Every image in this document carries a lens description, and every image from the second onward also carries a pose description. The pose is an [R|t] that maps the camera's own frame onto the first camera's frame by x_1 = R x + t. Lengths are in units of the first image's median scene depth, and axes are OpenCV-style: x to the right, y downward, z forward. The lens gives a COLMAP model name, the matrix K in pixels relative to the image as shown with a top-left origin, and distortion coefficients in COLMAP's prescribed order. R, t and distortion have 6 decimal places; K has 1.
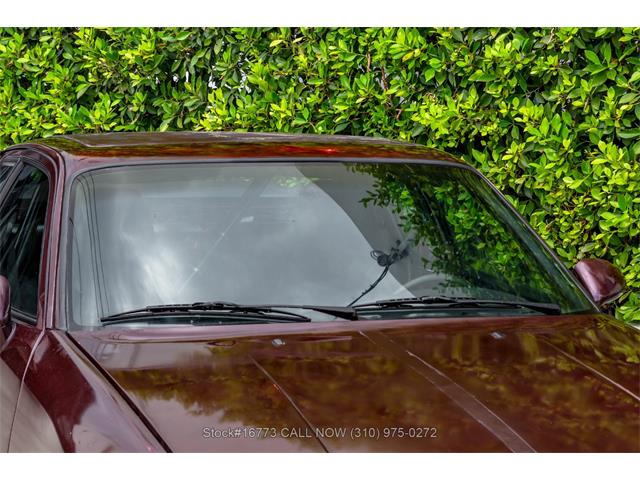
lens RADIAL K [[1827.1, 0, 320.0], [0, 1827.1, 240.0], [0, 0, 1]] dist [0.497435, 0.436543]
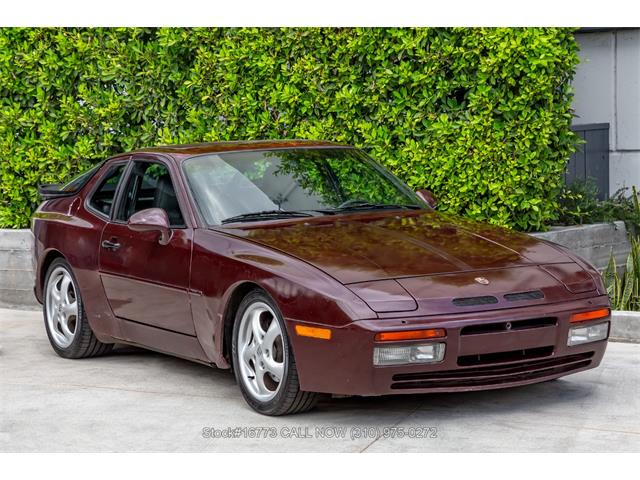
lens RADIAL K [[1827.1, 0, 320.0], [0, 1827.1, 240.0], [0, 0, 1]] dist [0.497435, 0.436543]
pose [[0.980912, -0.070985, 0.181032, -0.256766], [0.076994, 0.996683, -0.026374, 0.084423], [-0.178559, 0.039809, 0.983124, -0.749970]]
